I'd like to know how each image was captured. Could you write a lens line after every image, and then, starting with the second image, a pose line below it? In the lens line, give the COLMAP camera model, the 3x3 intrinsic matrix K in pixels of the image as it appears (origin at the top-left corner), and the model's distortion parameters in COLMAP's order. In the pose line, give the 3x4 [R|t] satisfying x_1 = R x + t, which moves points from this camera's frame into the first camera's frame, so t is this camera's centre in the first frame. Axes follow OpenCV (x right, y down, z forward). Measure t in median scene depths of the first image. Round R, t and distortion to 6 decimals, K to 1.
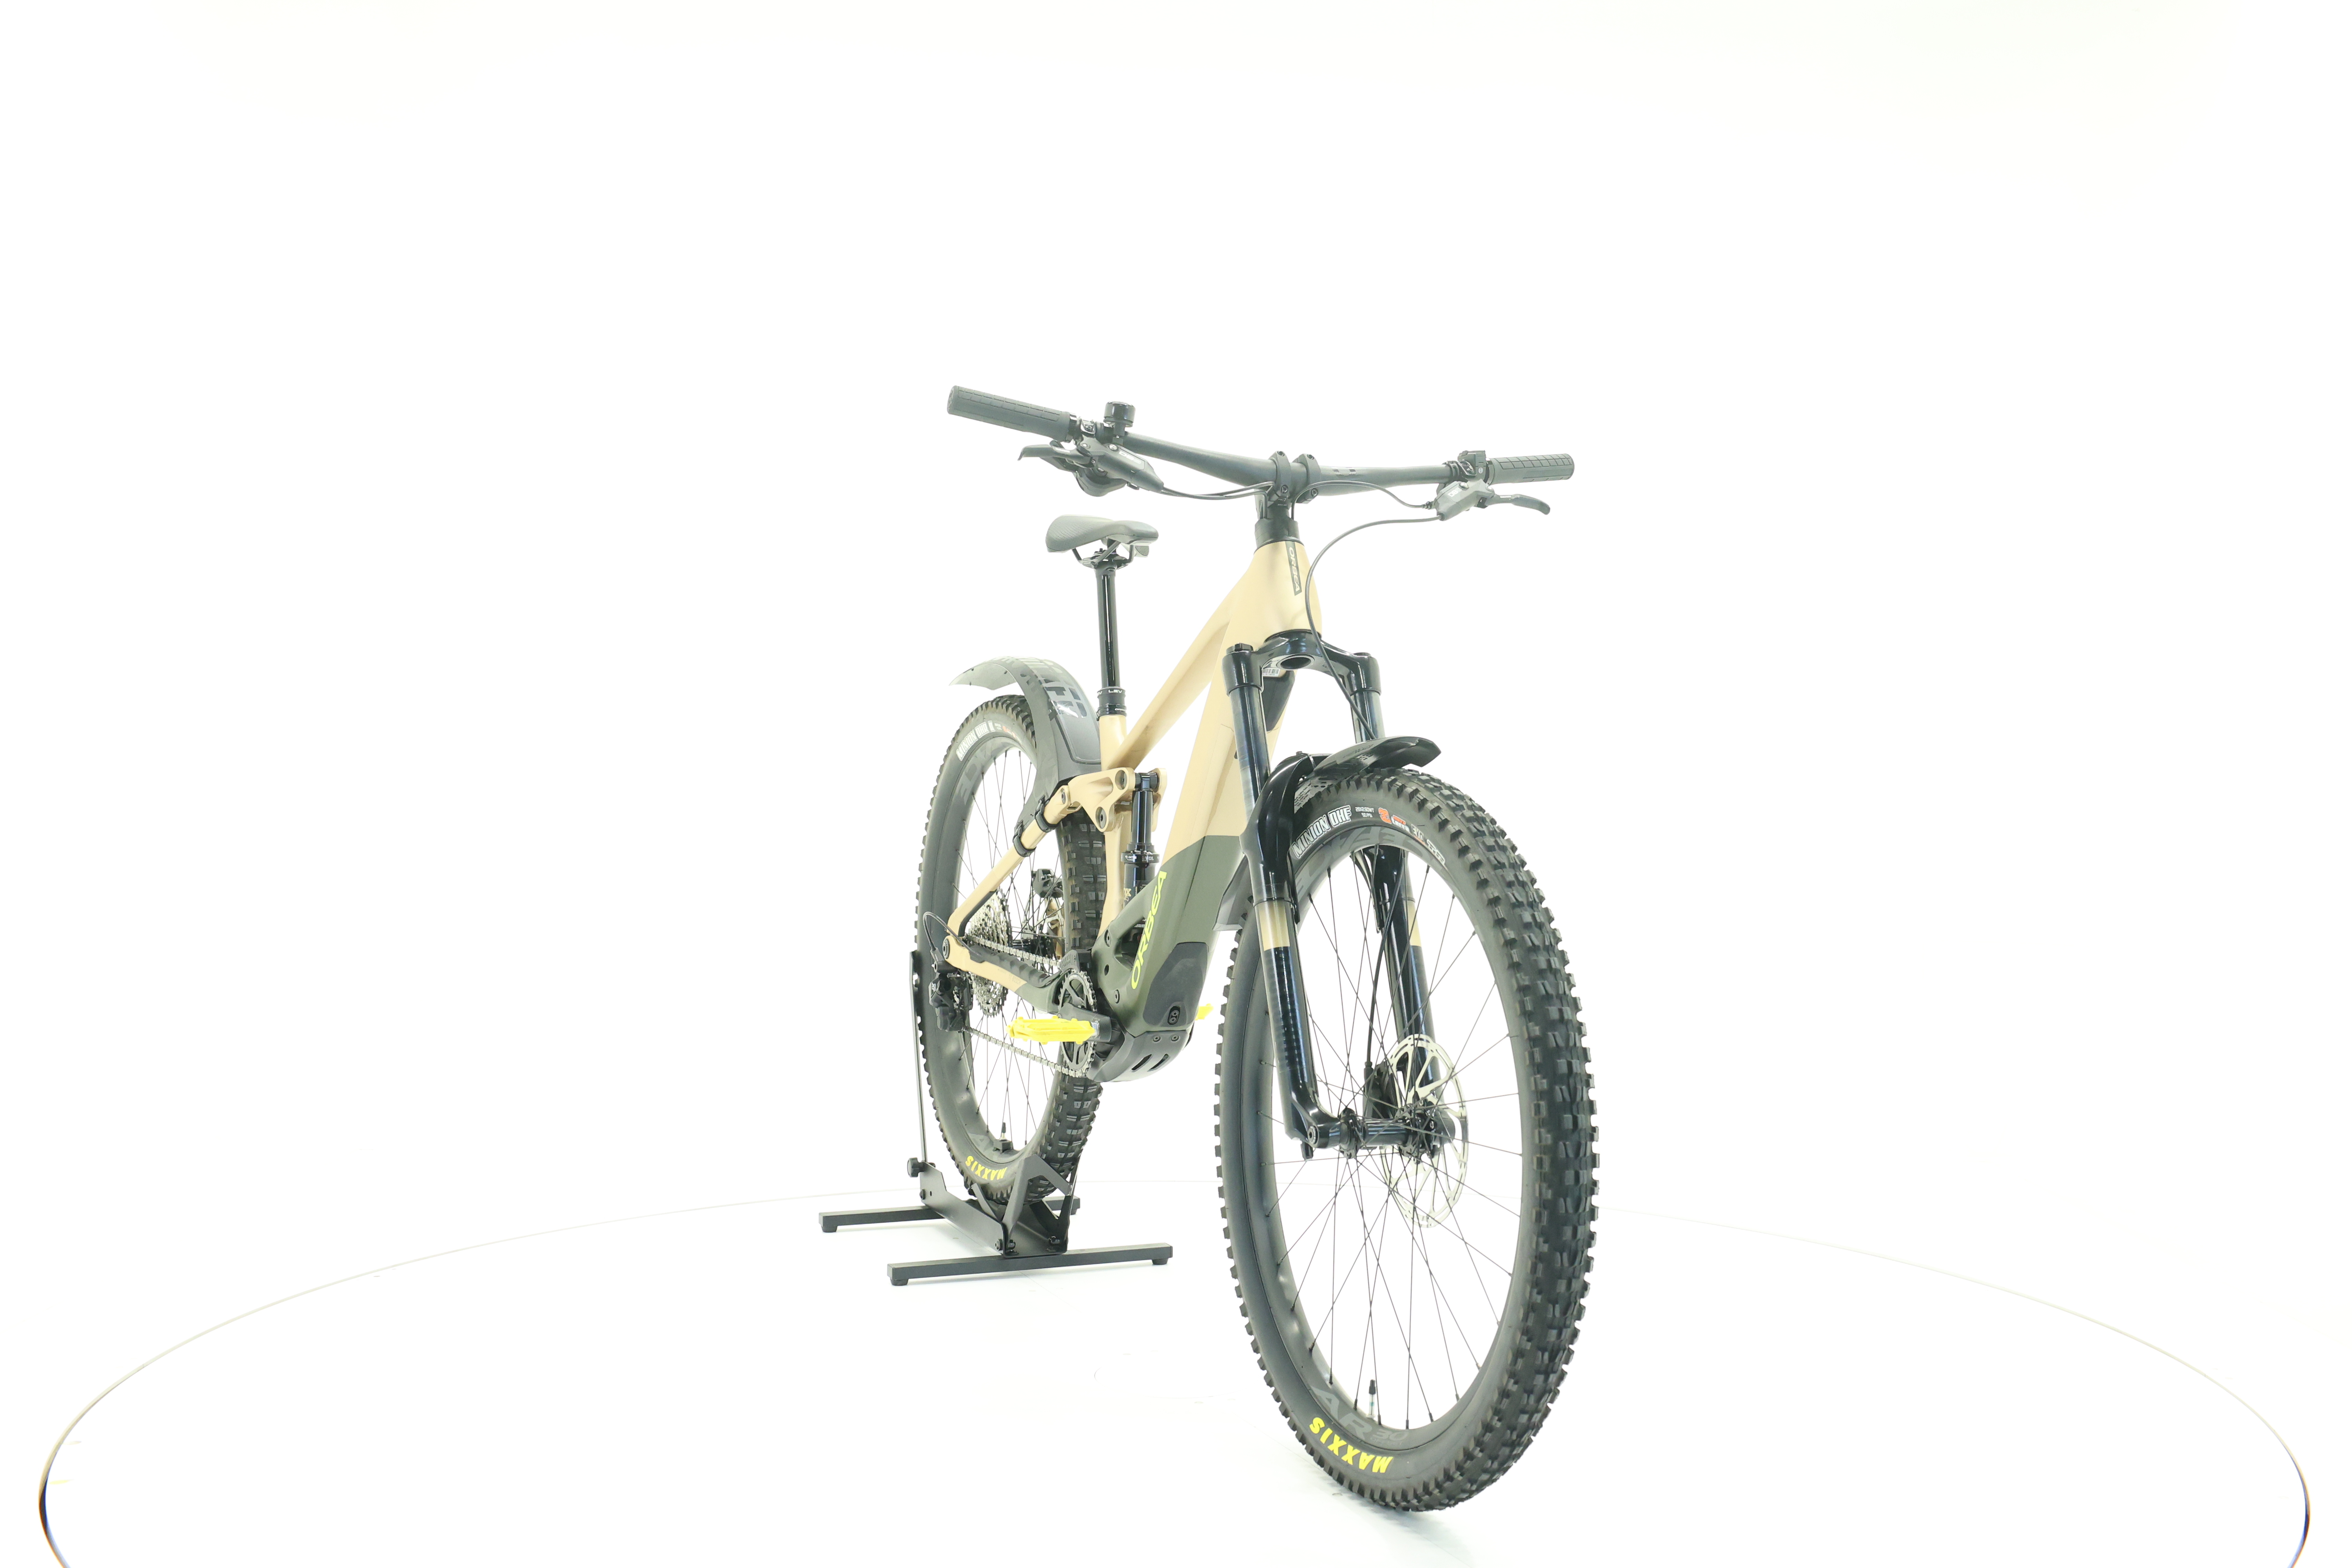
lens RADIAL K [[2455.5, 0, 1170.4], [0, 2455.5, 780.3], [0, 0, 1]] dist [-0.001640, 0.000000]
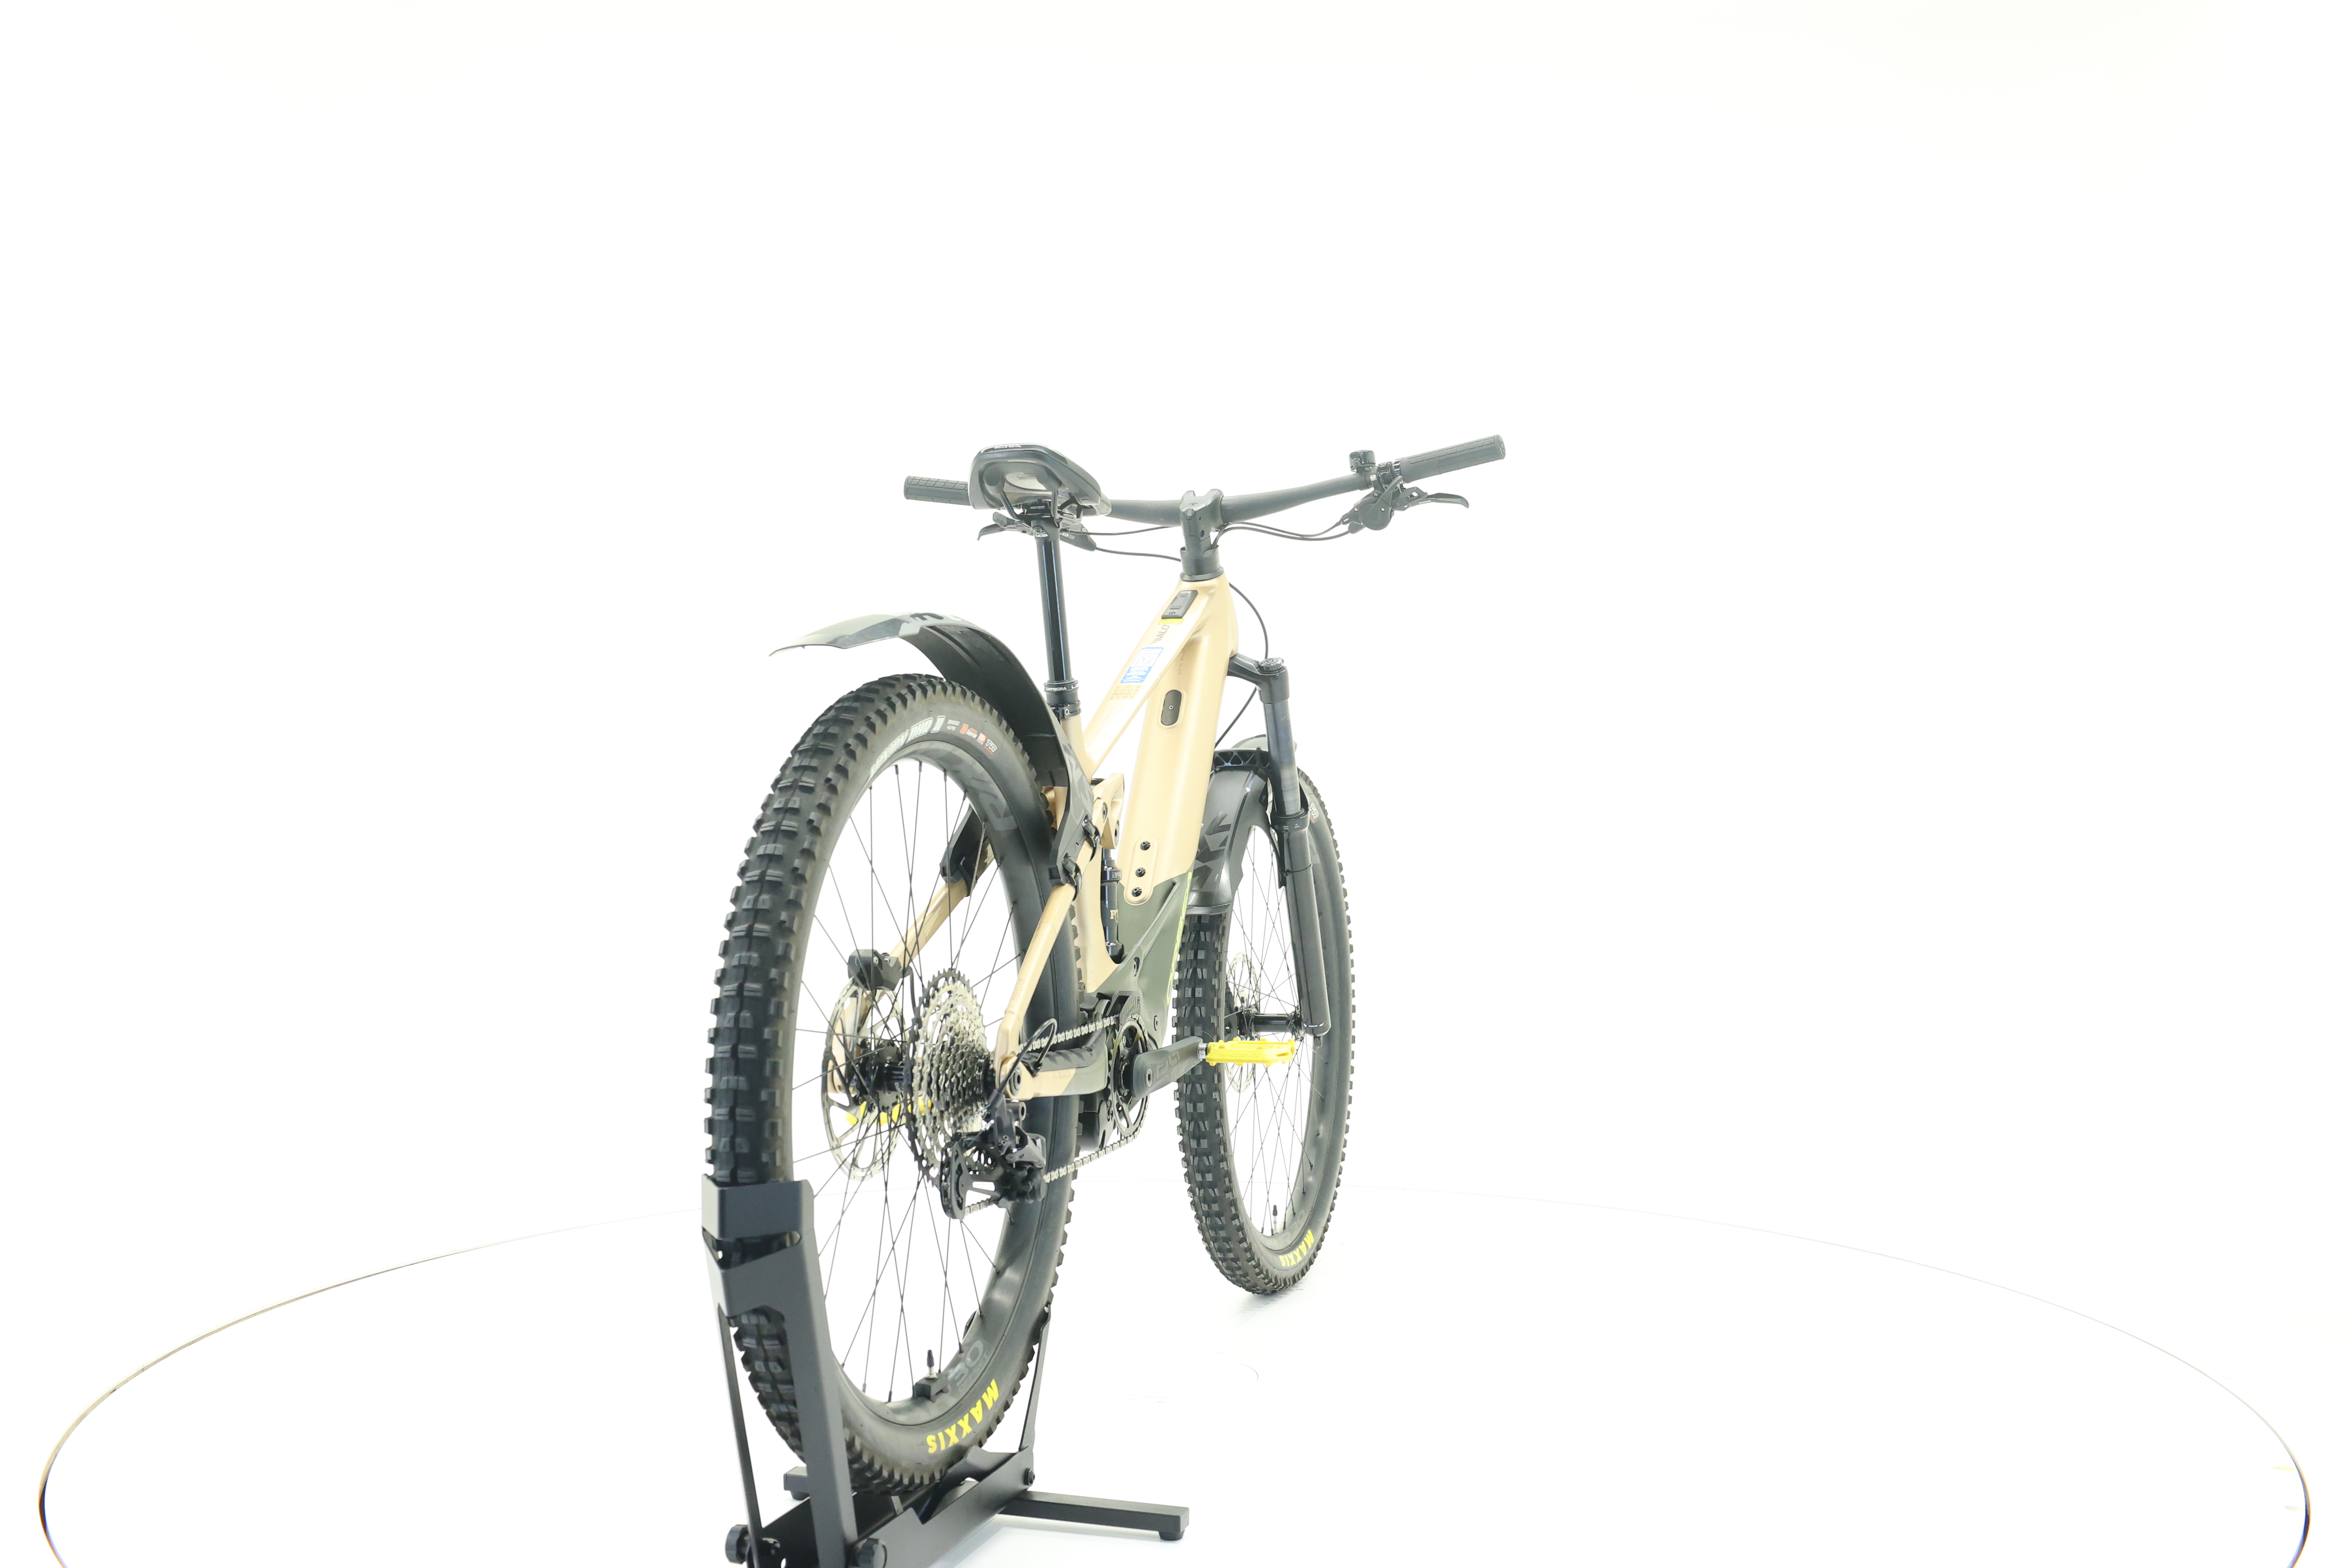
lens RADIAL K [[2455.5, 0, 1172.8], [0, 2455.5, 778.9], [0, 0, 1]] dist [-0.001640, 0.000000]
pose [[-0.763786, -0.020577, 0.645142, -0.687227], [0.005851, 0.999230, 0.038798, -0.042493], [-0.645443, 0.033408, -0.763077, 1.894426]]
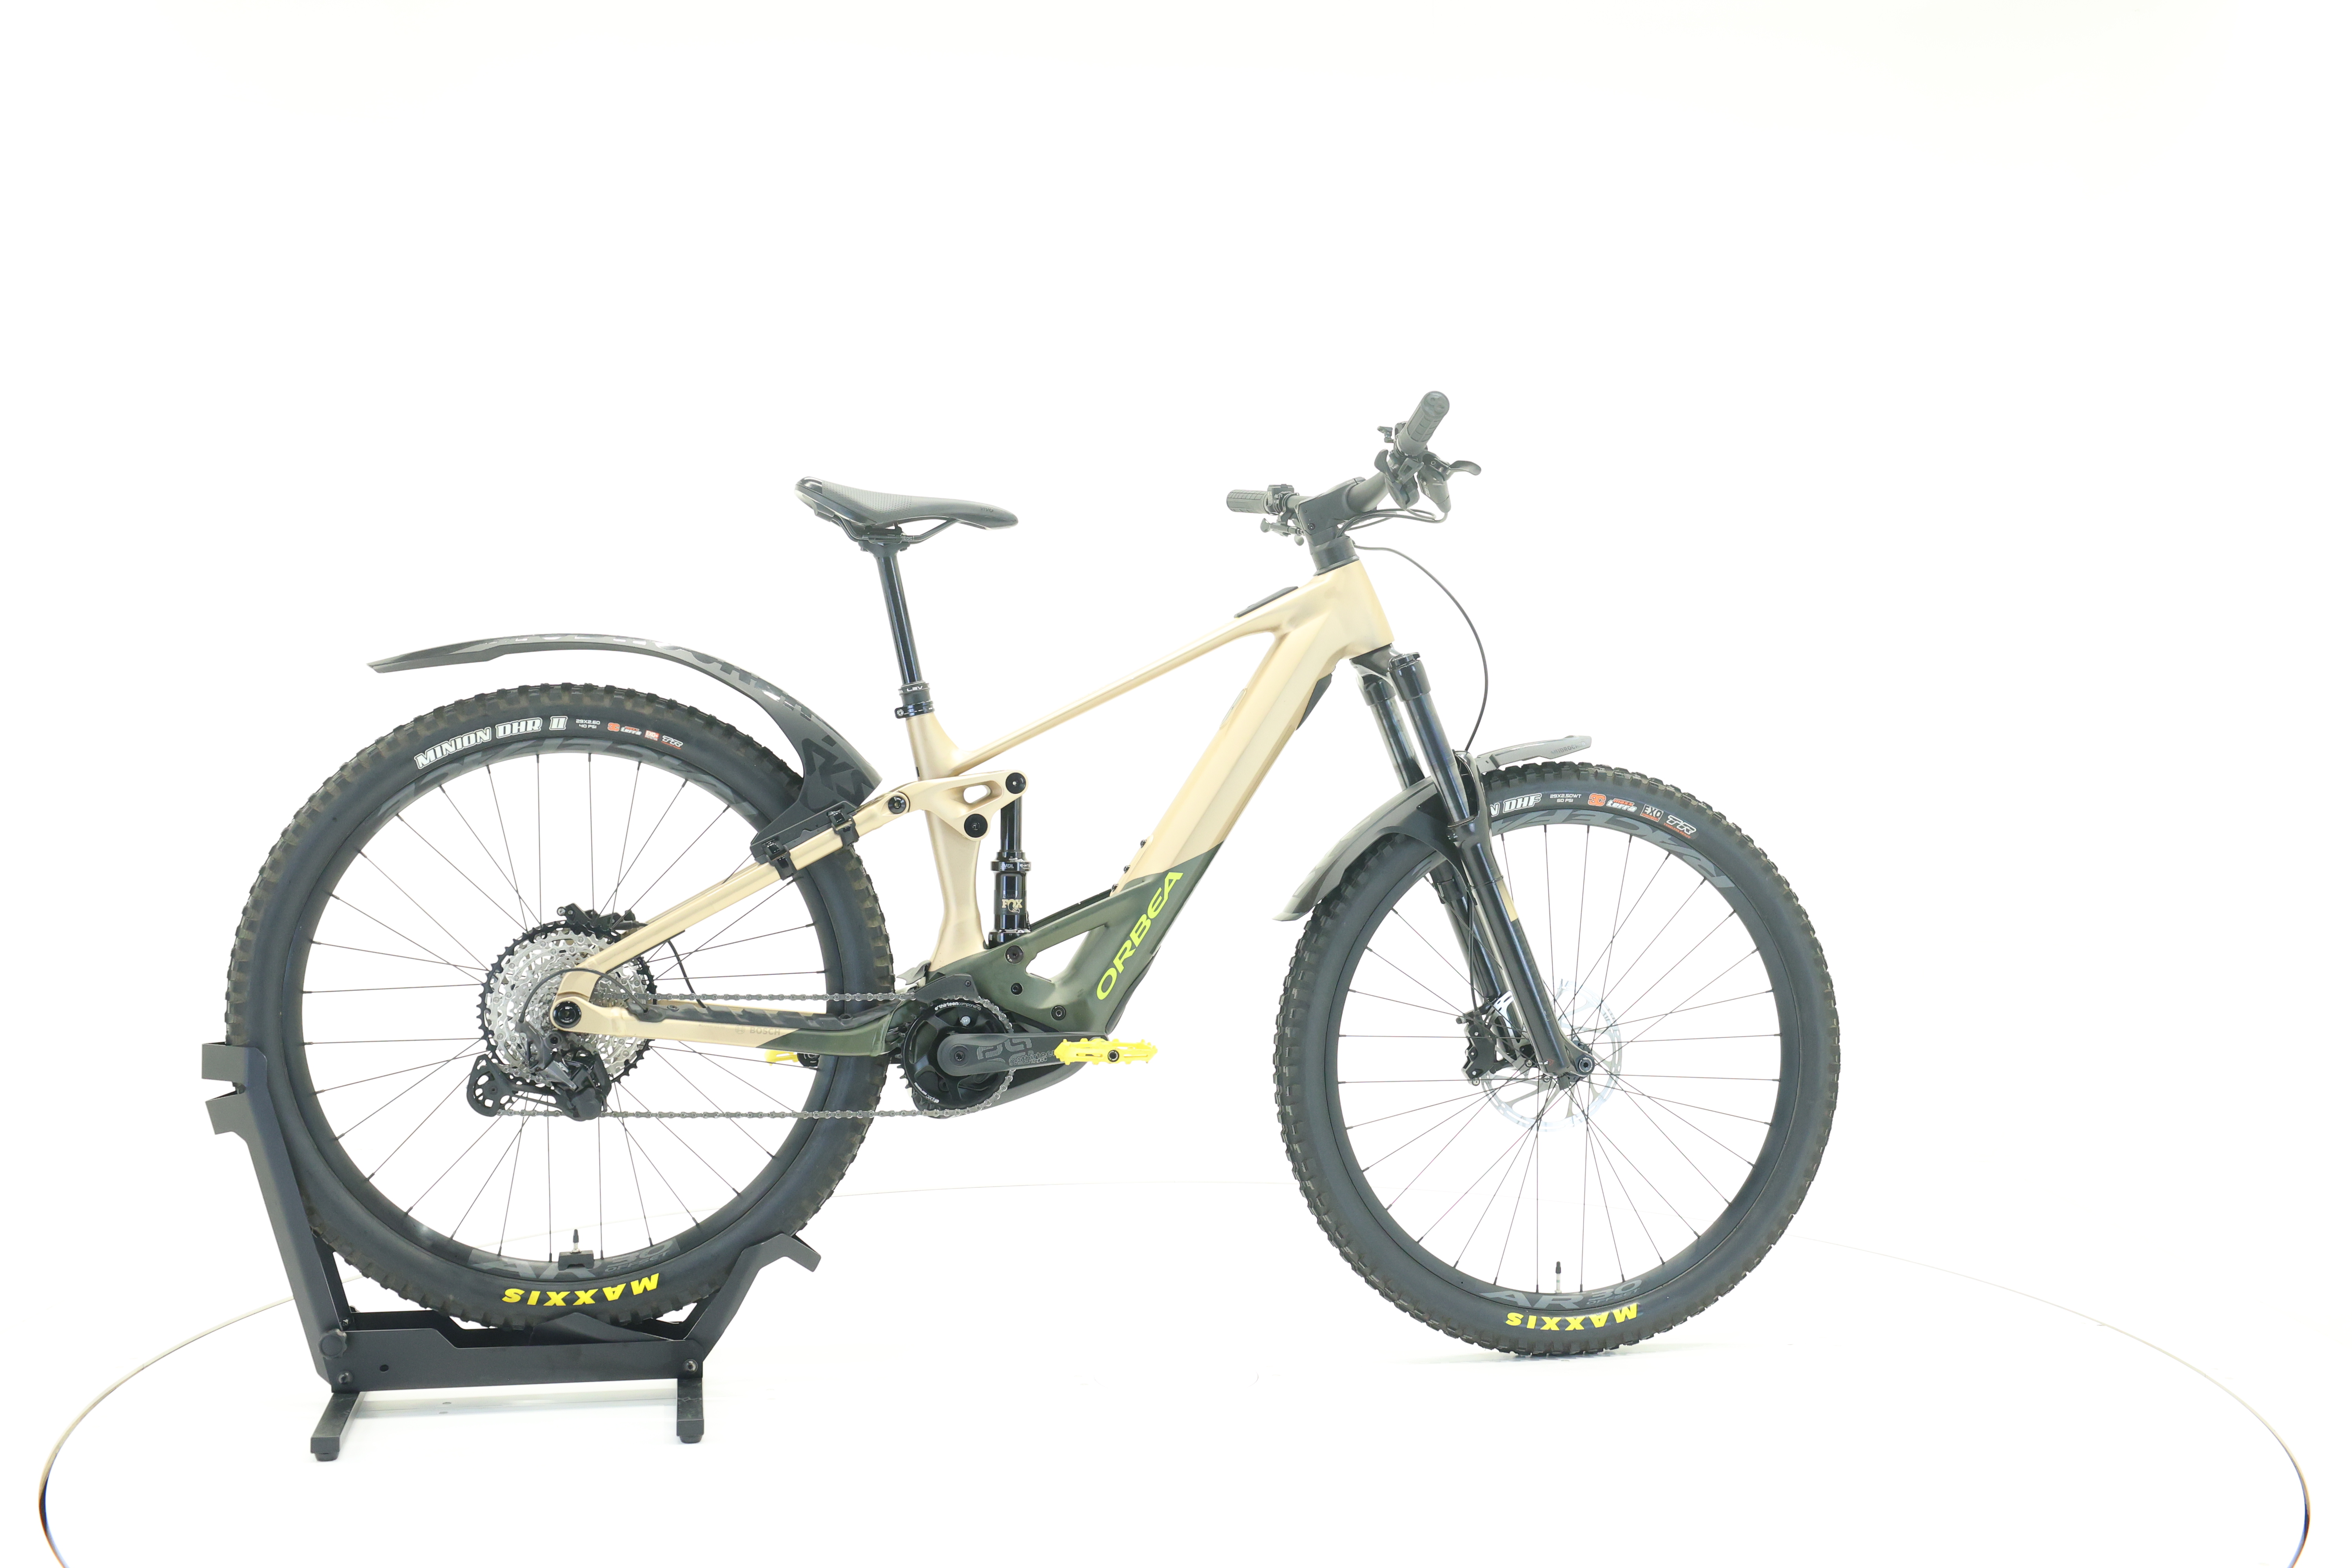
lens RADIAL K [[2455.5, 0, 1169.2], [0, 2455.5, 778.2], [0, 0, 1]] dist [-0.001640, 0.000000]
pose [[0.184946, -0.024870, 0.982434, -1.052089], [0.016486, 0.999618, 0.022202, -0.024867], [-0.982610, 0.012091, 0.185285, 0.878248]]
